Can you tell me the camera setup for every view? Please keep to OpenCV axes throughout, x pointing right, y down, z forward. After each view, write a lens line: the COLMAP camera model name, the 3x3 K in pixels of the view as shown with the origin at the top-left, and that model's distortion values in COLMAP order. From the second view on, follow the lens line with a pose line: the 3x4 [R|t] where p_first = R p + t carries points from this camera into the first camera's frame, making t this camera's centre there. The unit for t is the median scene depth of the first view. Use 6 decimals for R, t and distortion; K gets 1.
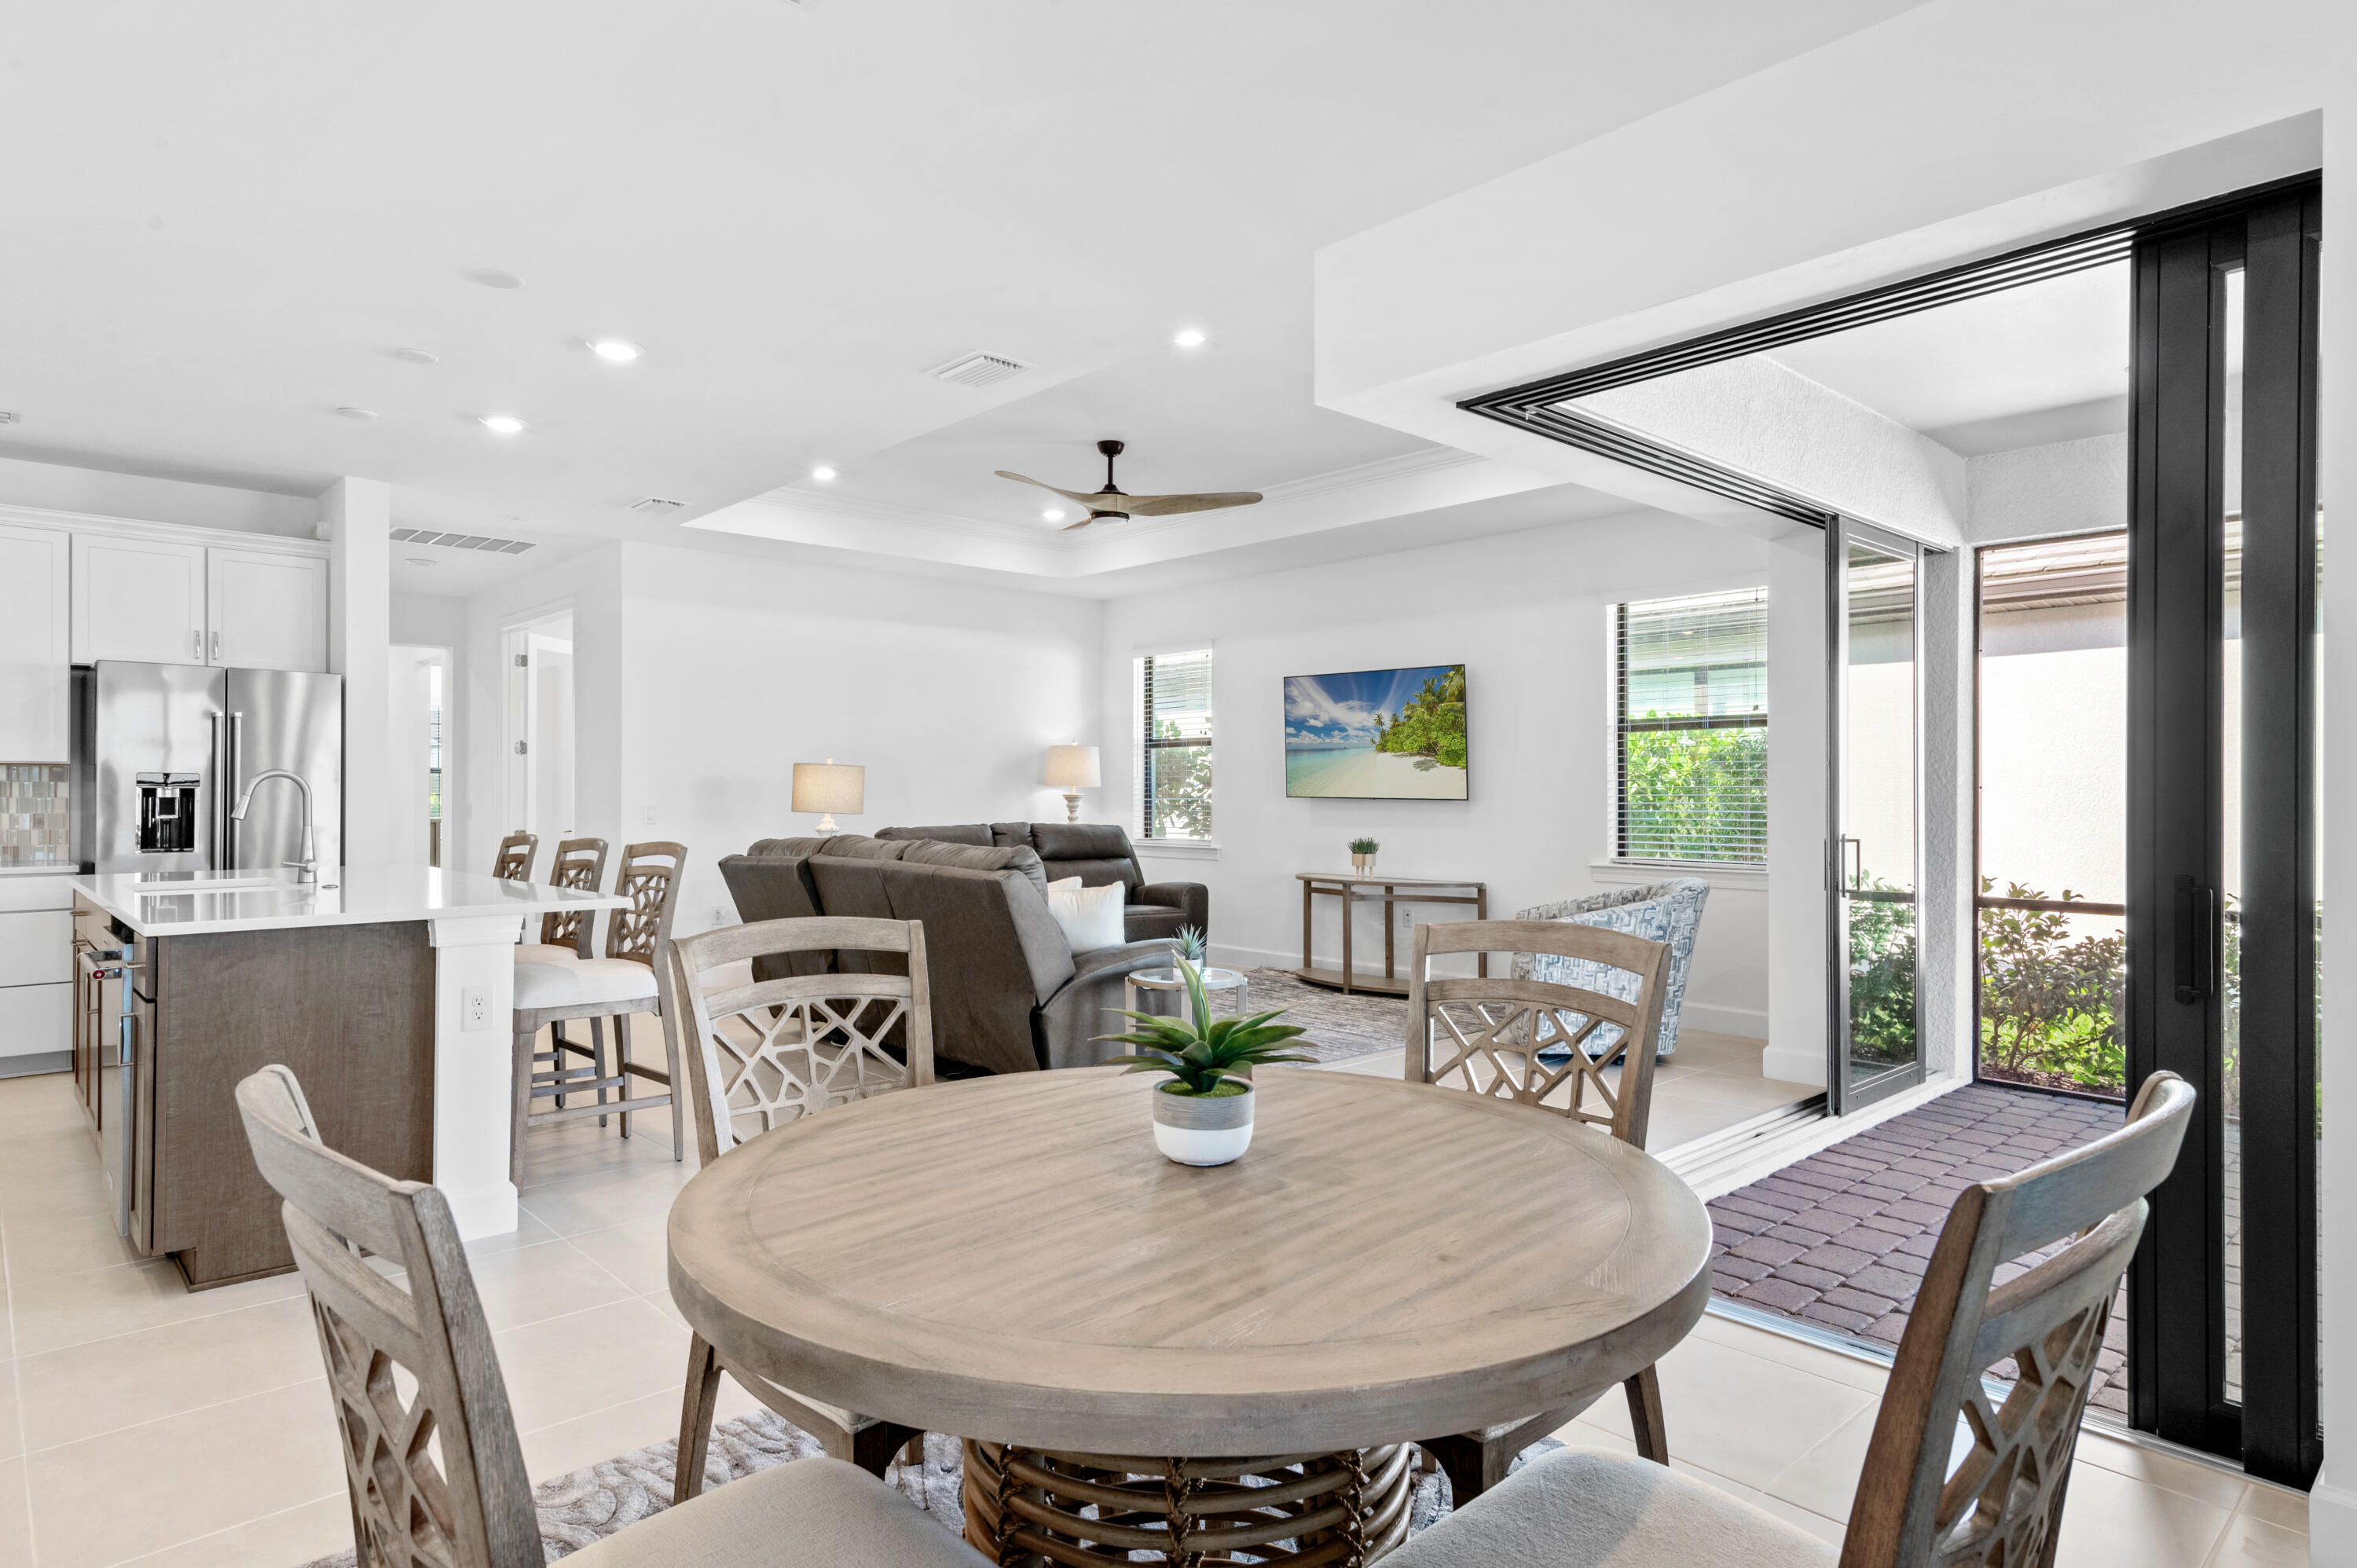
lens RADIAL K [[1308.8, 0, 1145.1], [0, 1308.8, 786.7], [0, 0, 1]] dist [0.000362, 0.000044]
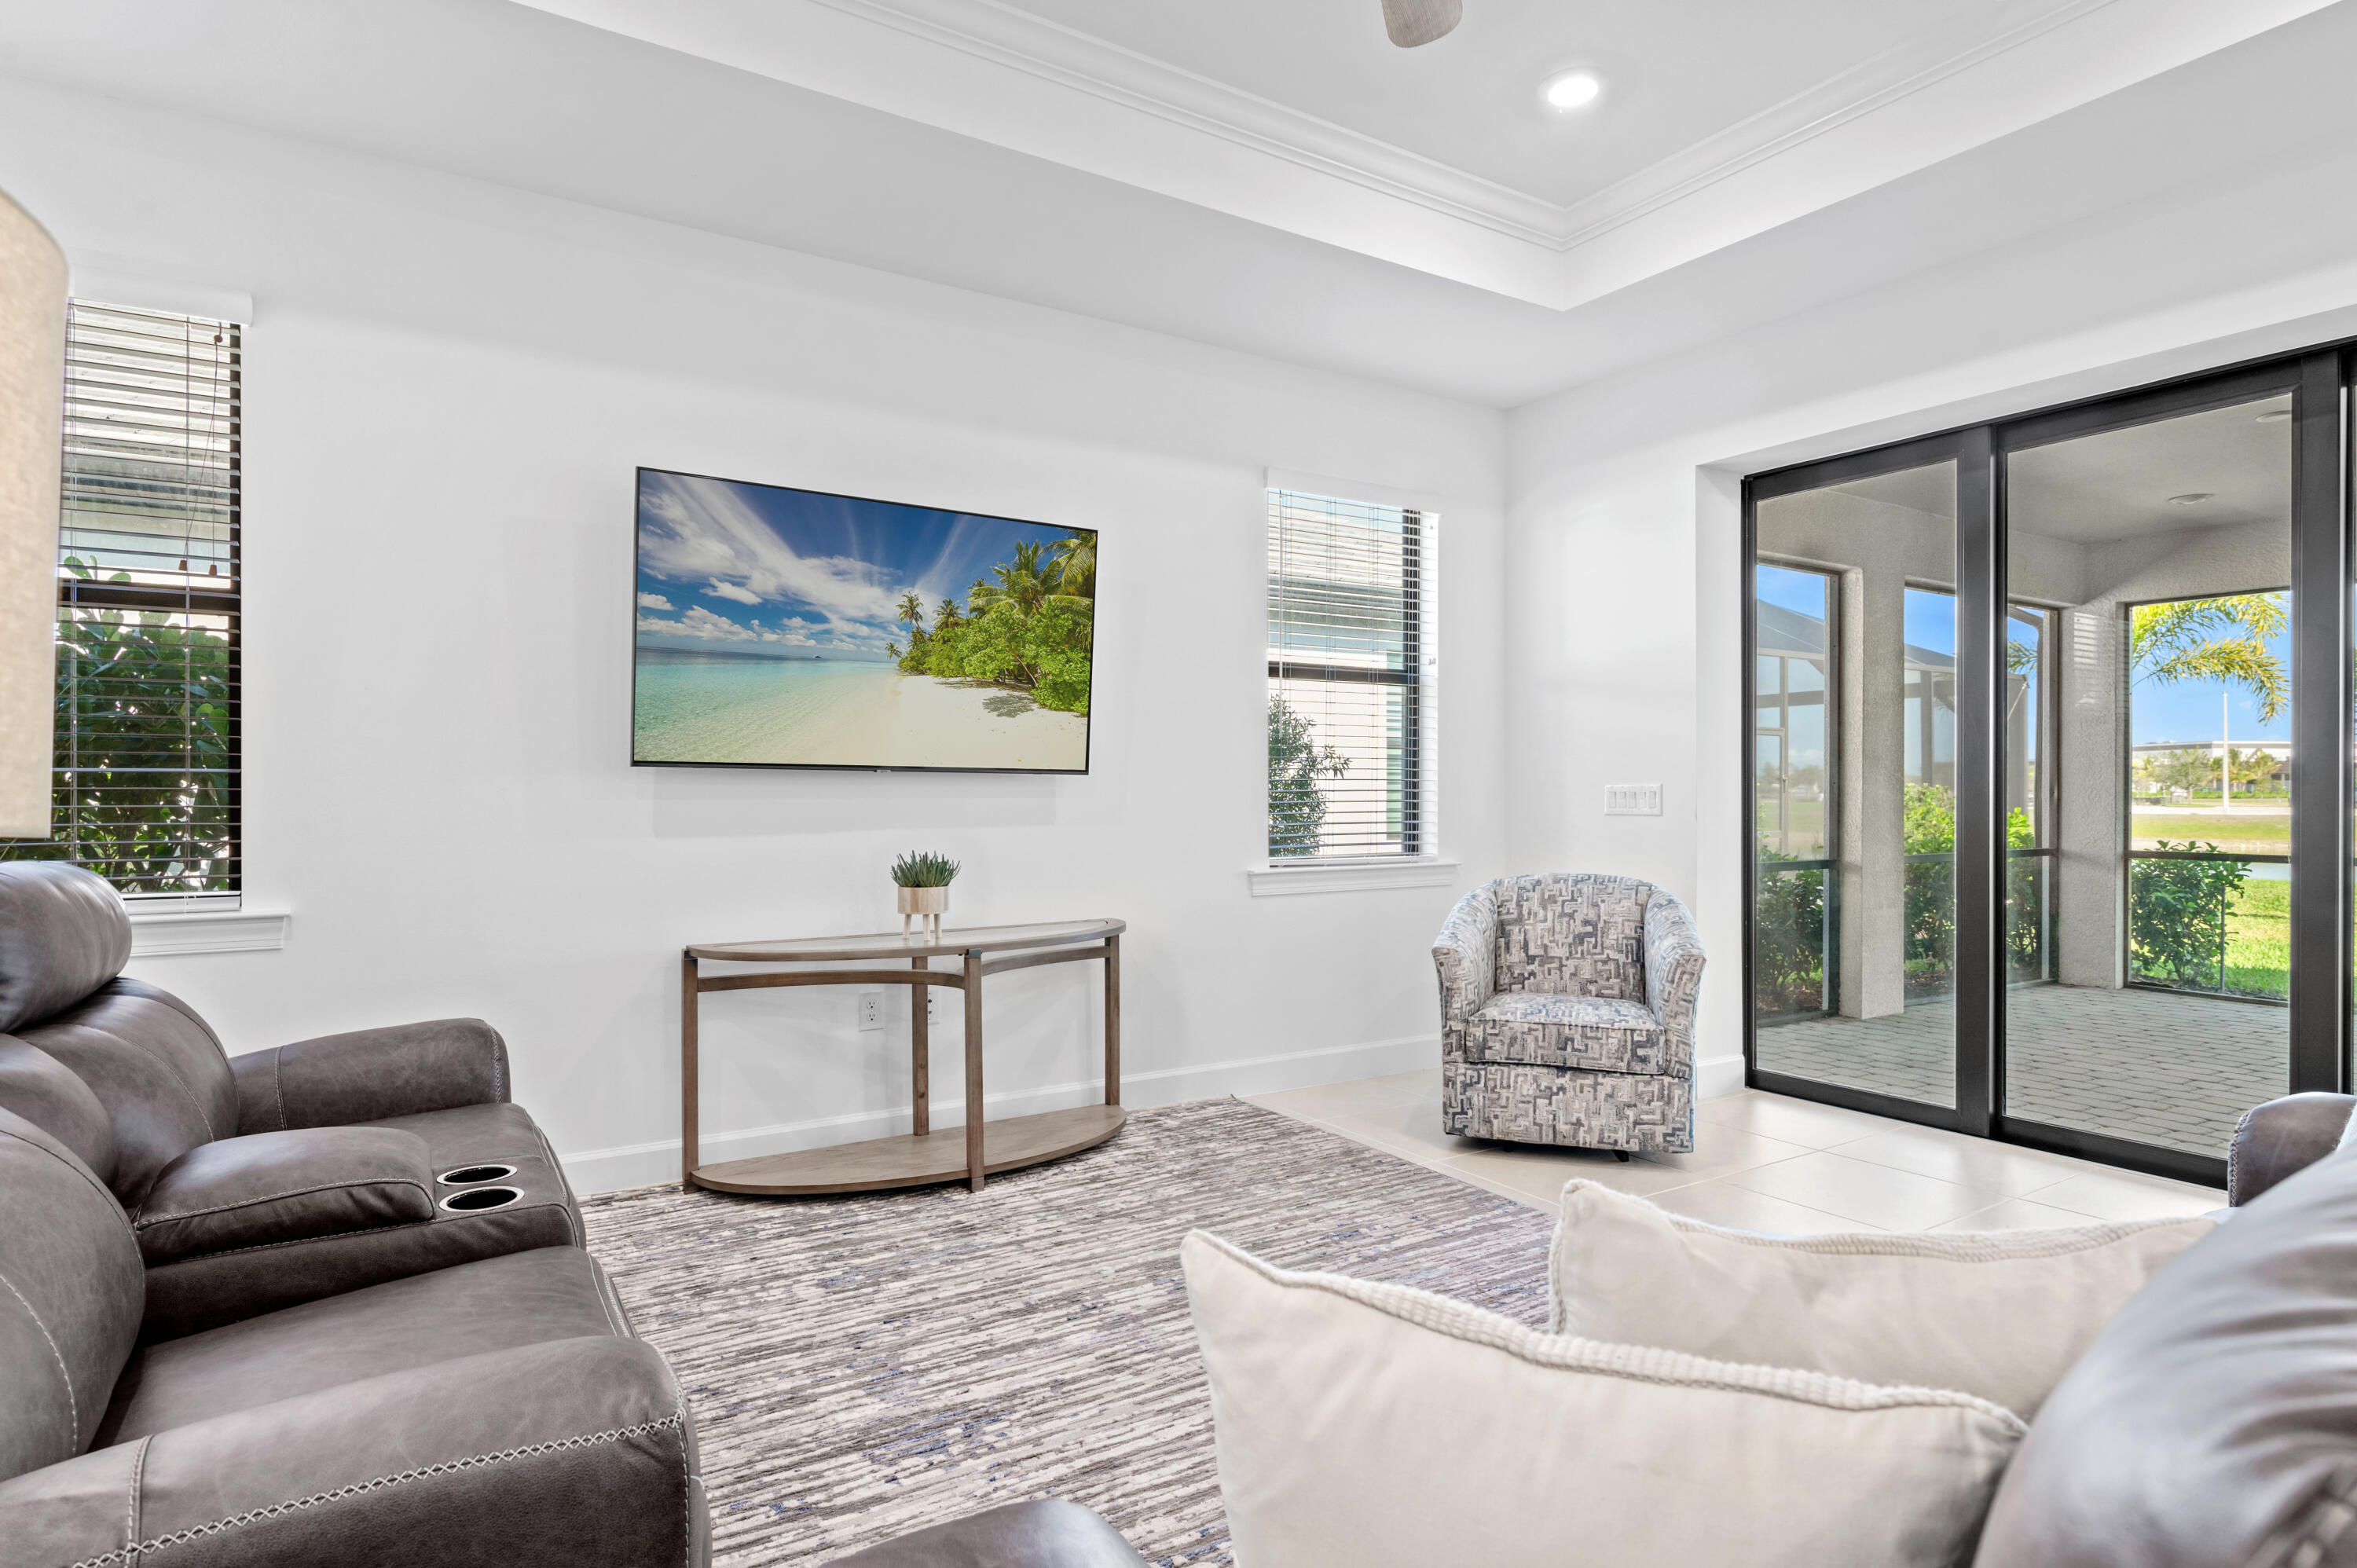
lens RADIAL K [[1257.7, 0, 1165.0], [0, 1257.7, 786.8], [0, 0, 1]] dist [-0.008602, 0.000118]
pose [[0.167133, 0.004342, 0.985925, -0.266672], [-0.004016, 0.999985, -0.003724, 0.016901], [-0.985926, -0.003337, 0.167148, 0.832815]]
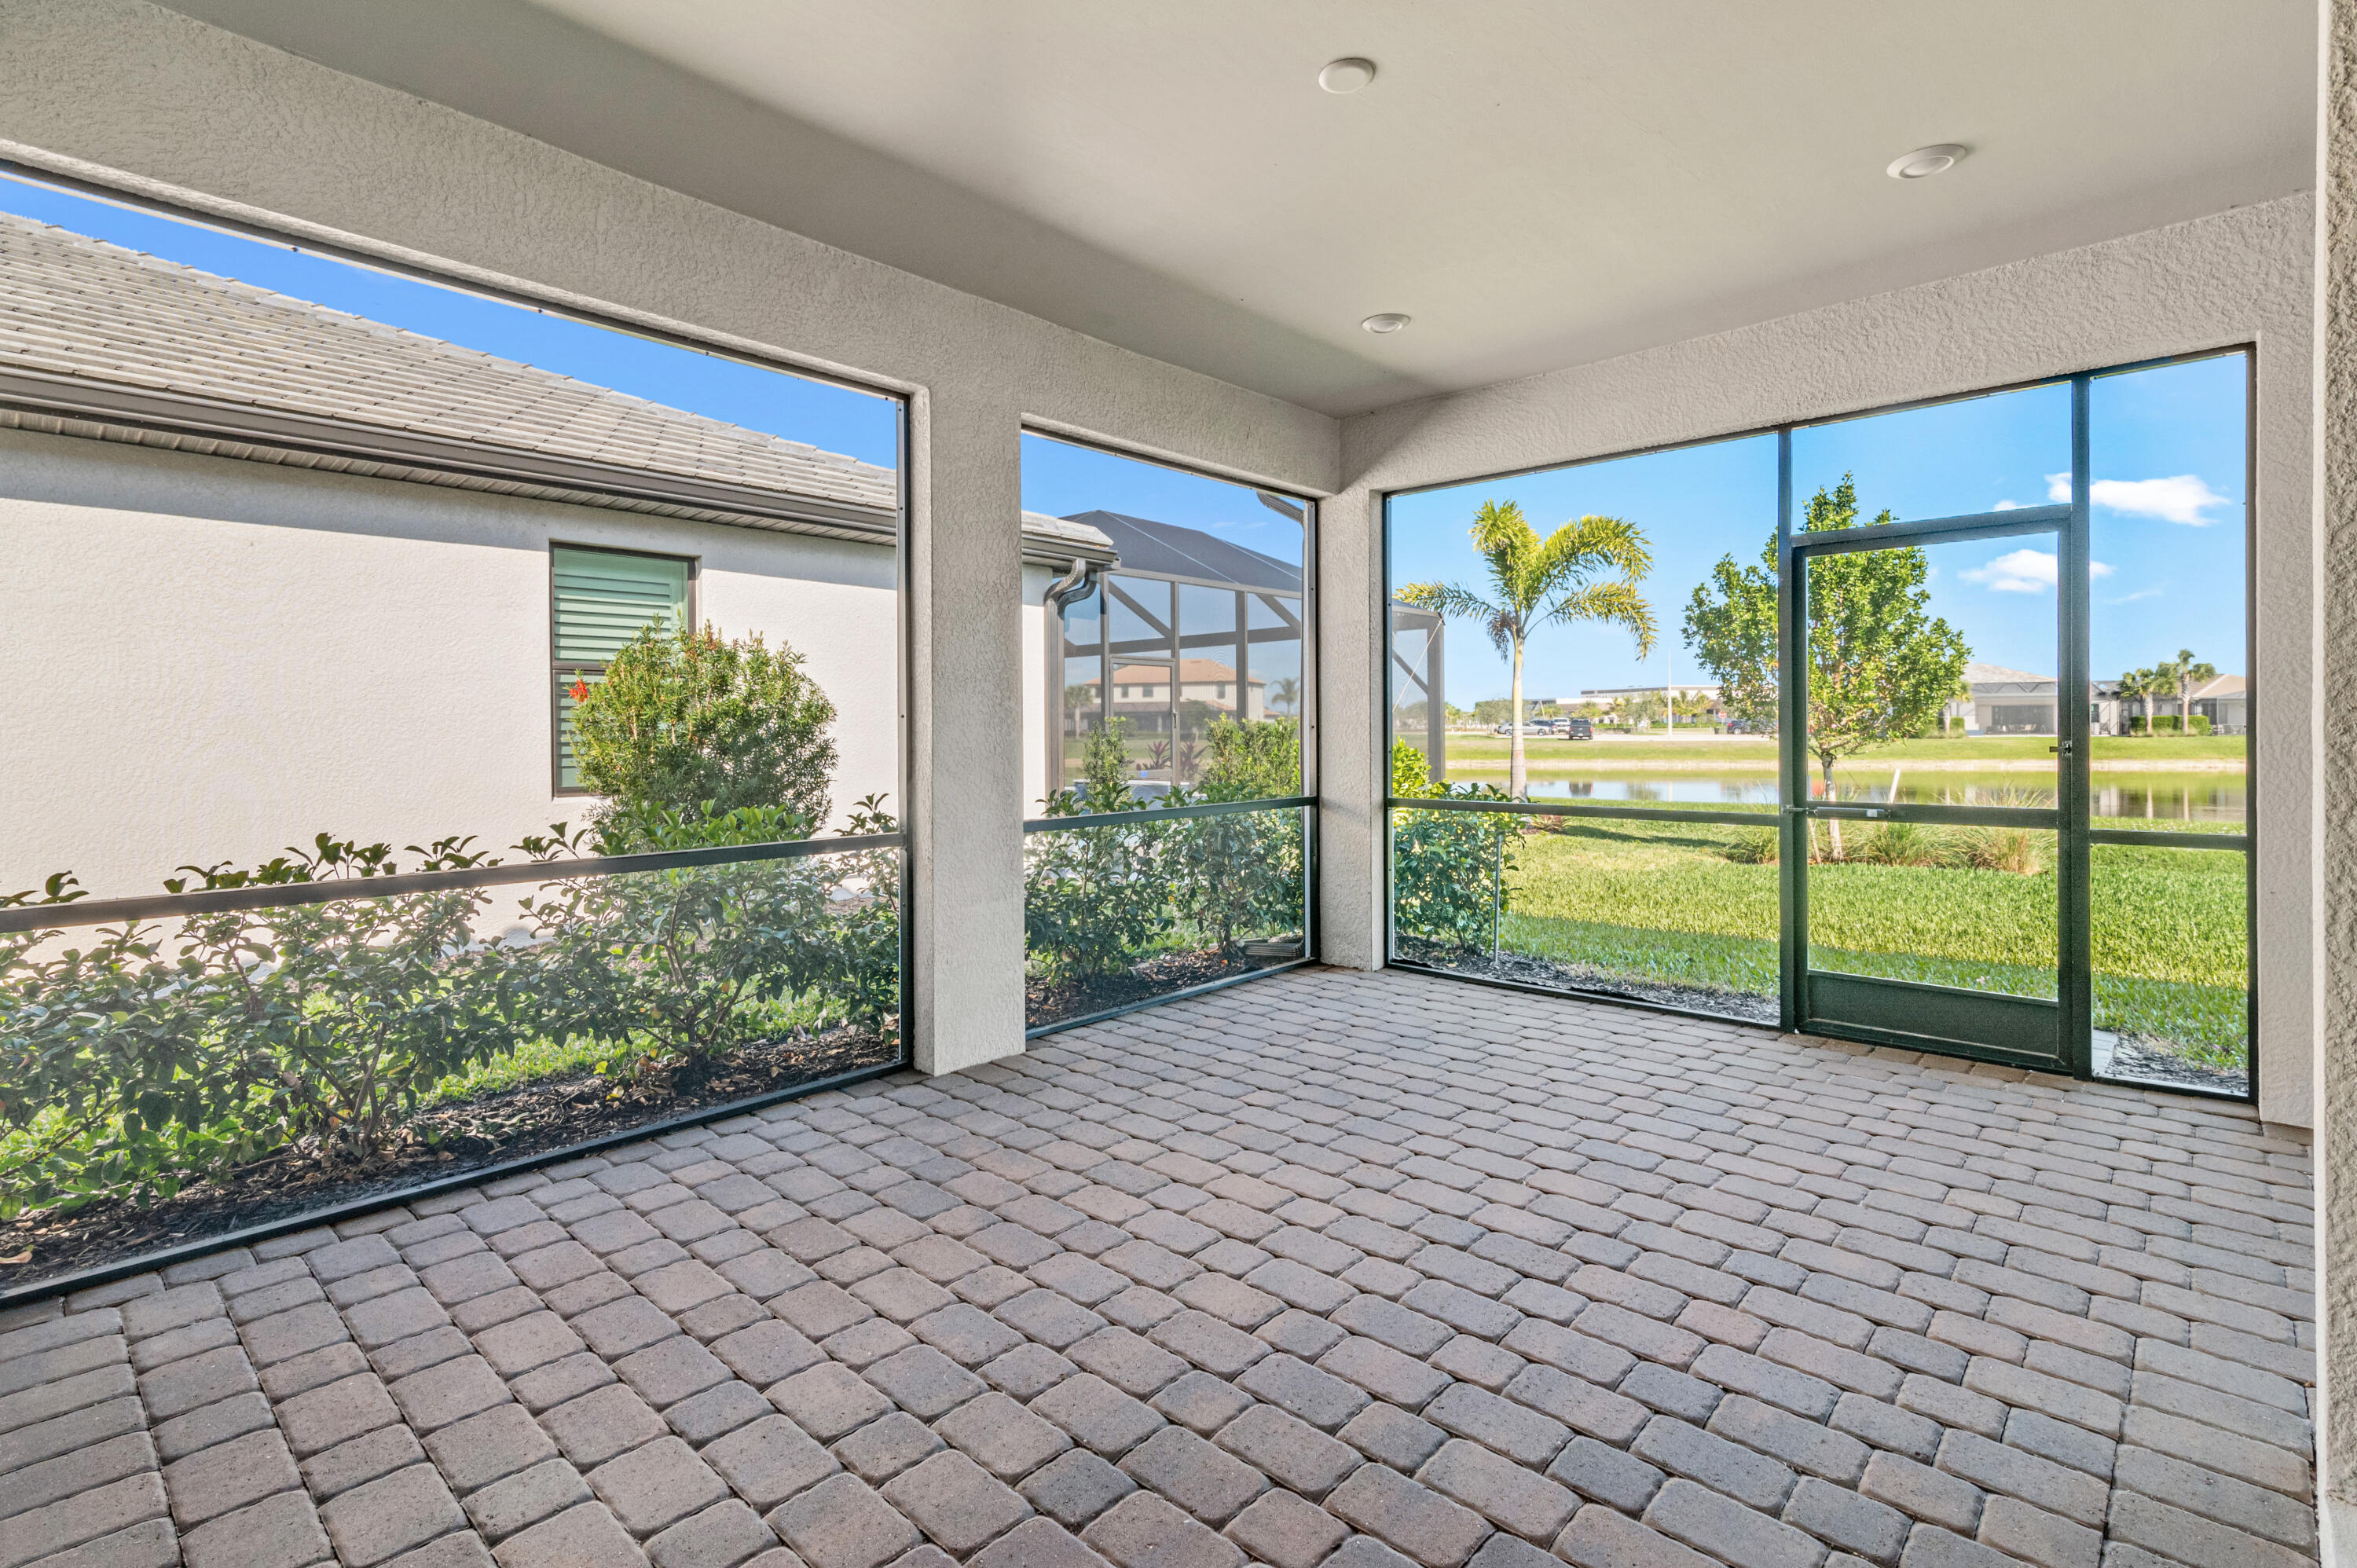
lens RADIAL K [[1094.2, 0, 1178.9], [0, 1094.2, 736.5], [0, 0, 1]] dist [0.014838, -0.000028]
pose [[-0.103416, -0.006904, 0.994614, 0.148238], [0.004731, 0.999961, 0.007433, 0.015293], [-0.994627, 0.005474, -0.103379, 0.458067]]
